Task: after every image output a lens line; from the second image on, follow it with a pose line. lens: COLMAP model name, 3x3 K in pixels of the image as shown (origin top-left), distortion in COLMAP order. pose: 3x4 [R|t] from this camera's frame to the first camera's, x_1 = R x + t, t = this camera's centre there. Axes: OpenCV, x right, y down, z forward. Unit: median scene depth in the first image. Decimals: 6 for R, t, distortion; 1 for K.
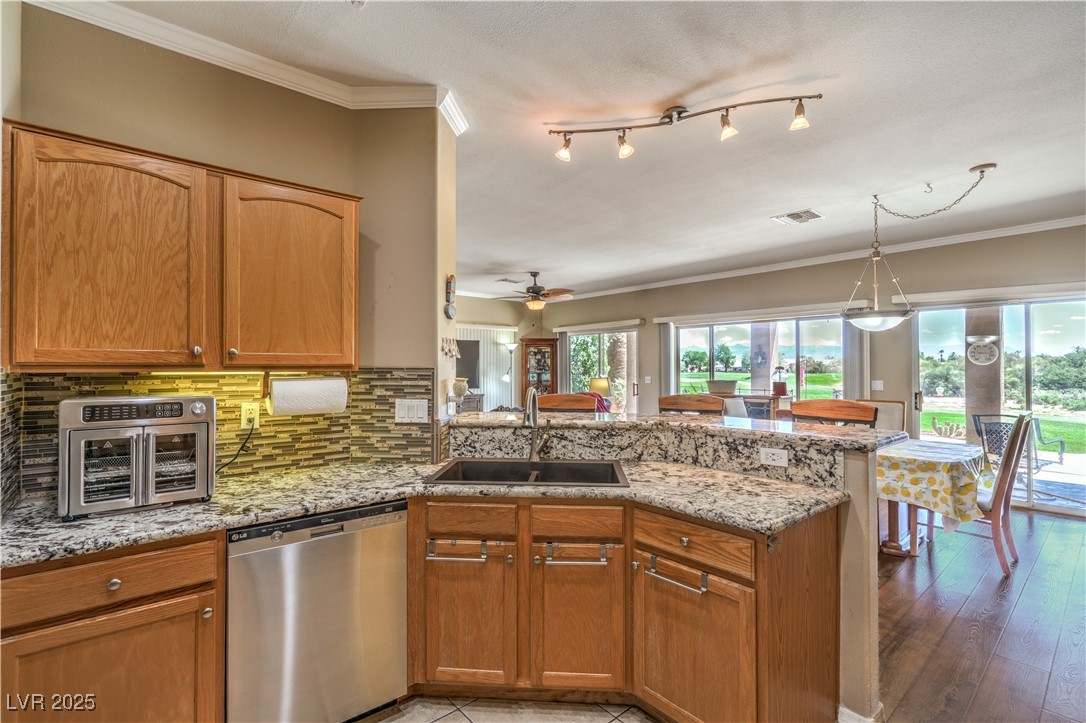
lens RADIAL K [[498.3, 0, 543.9], [0, 498.3, 361.6], [0, 0, 1]] dist [-0.008588, 0.003207]
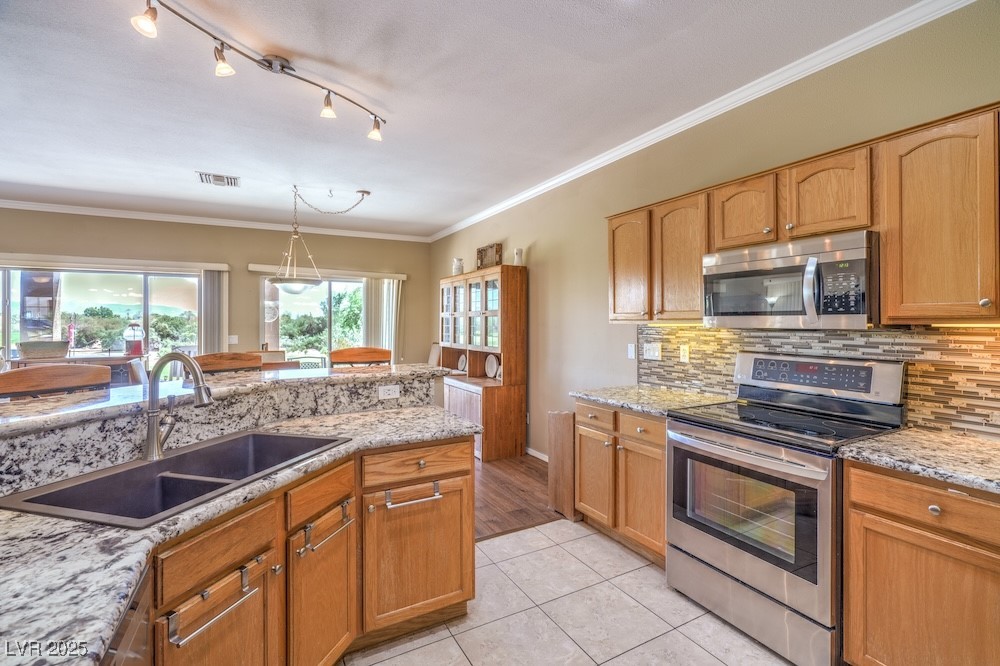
lens RADIAL K [[458.9, 0, 500.1], [0, 458.9, 319.1], [0, 0, 1]] dist [-0.008588, 0.003207]
pose [[0.195819, 0.006141, 0.980621, -0.557842], [-0.005777, 0.999970, -0.005109, 0.005544], [-0.980623, -0.004665, 0.195849, 0.415330]]
